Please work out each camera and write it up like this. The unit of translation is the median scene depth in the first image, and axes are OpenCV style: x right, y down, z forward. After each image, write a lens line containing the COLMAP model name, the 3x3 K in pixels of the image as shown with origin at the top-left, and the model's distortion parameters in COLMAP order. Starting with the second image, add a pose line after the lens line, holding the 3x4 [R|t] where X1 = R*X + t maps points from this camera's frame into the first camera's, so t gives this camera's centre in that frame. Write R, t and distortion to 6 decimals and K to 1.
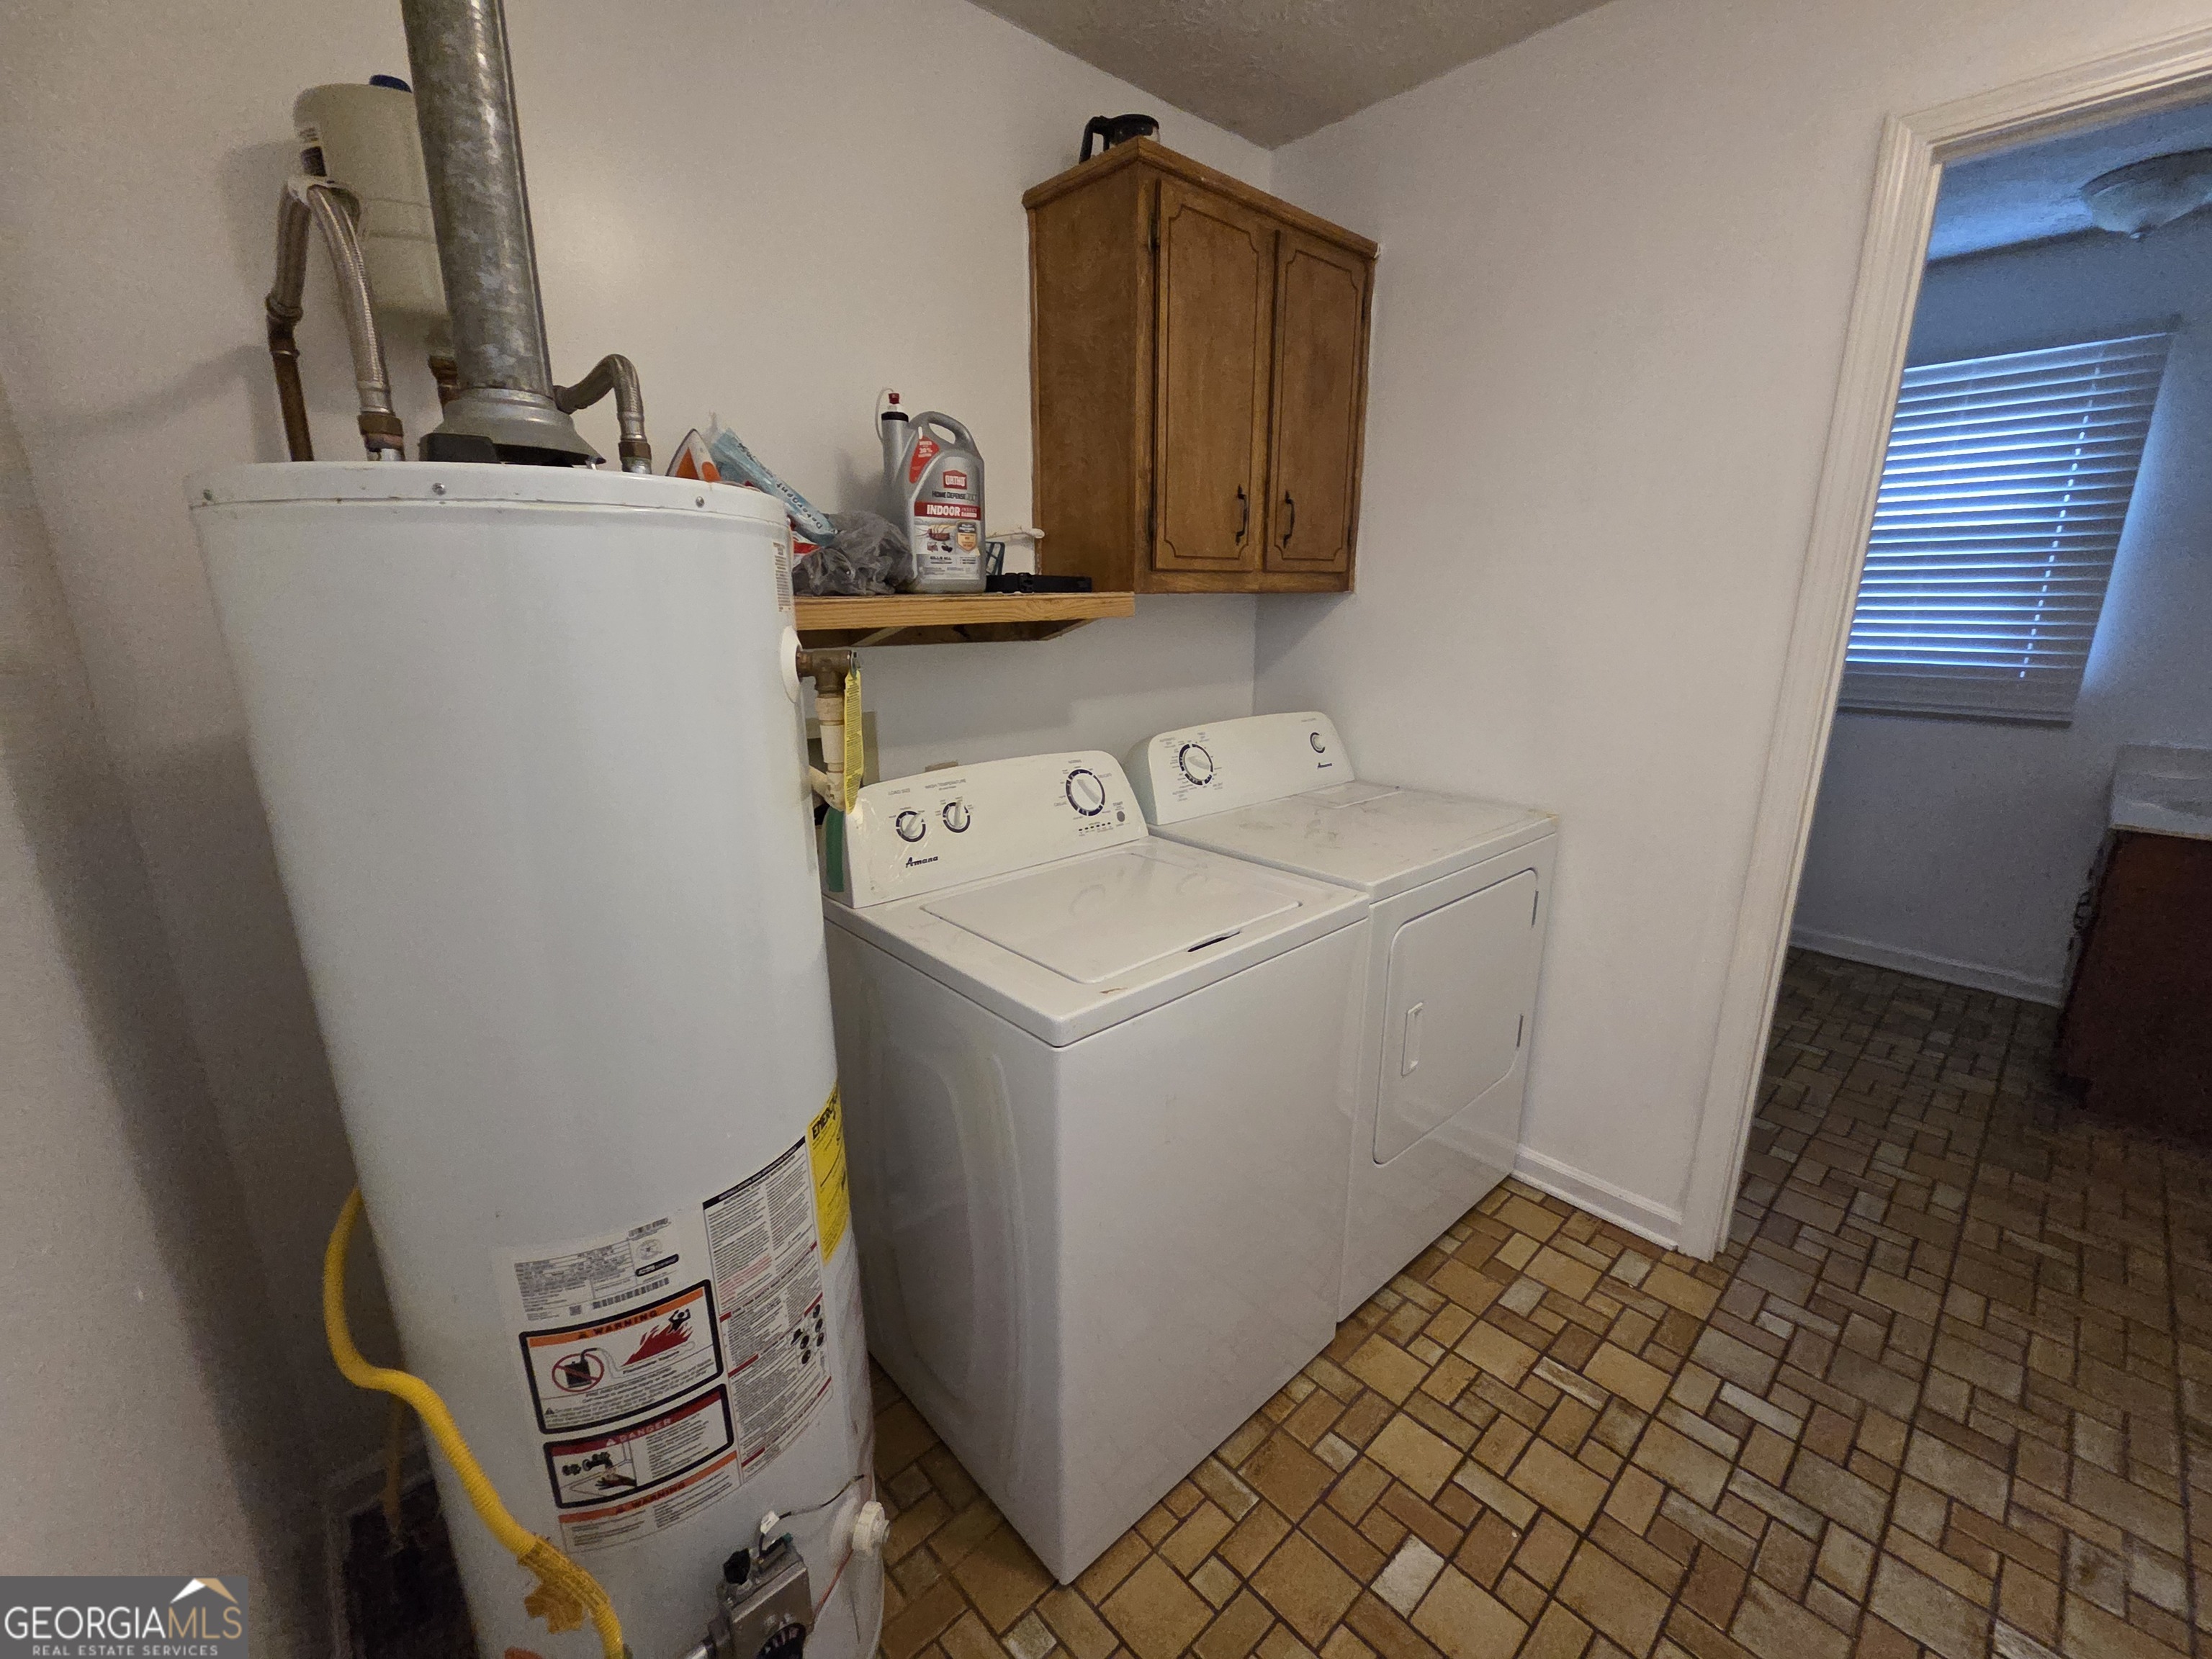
lens RADIAL K [[906.5, 0, 1102.7], [0, 906.5, 831.7], [0, 0, 1]] dist [0.006200, -0.001569]
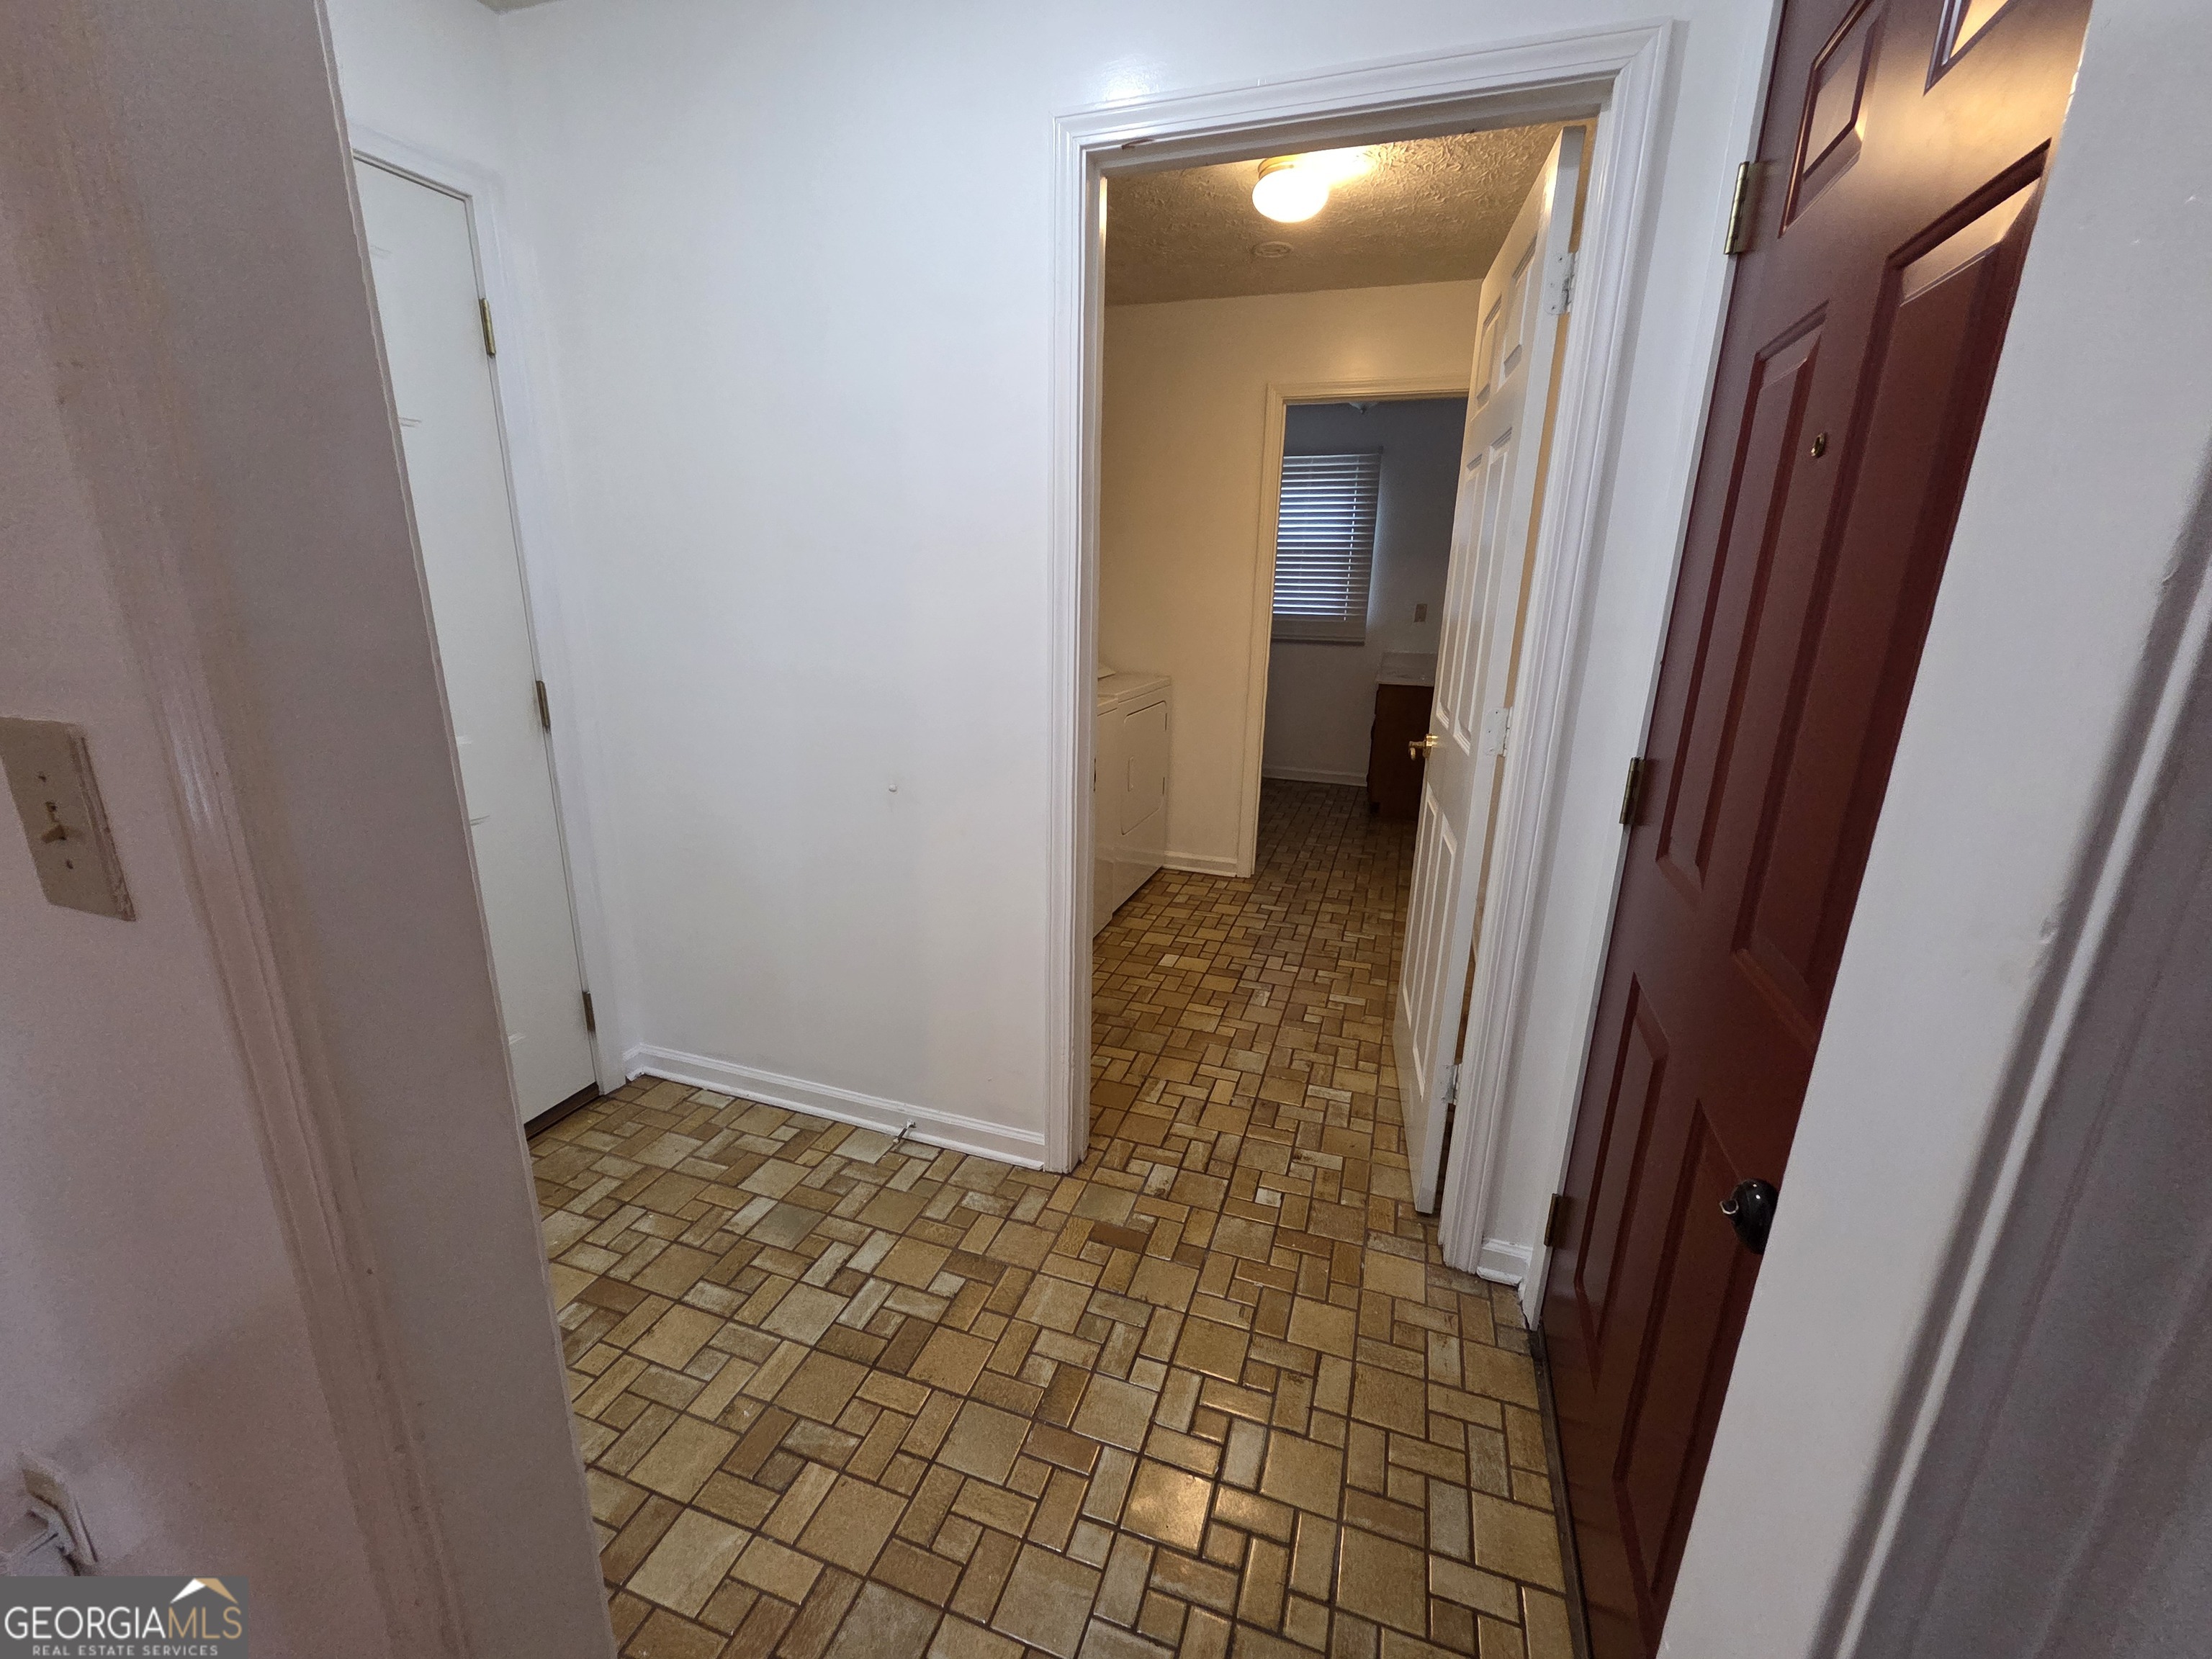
lens RADIAL K [[906.5, 0, 1109.1], [0, 906.5, 831.4], [0, 0, 1]] dist [0.006200, -0.001569]
pose [[0.876147, -0.107513, 0.469902, -0.595816], [0.098764, 0.994168, 0.043316, 0.216760], [-0.471818, 0.008458, 0.881655, -0.710669]]
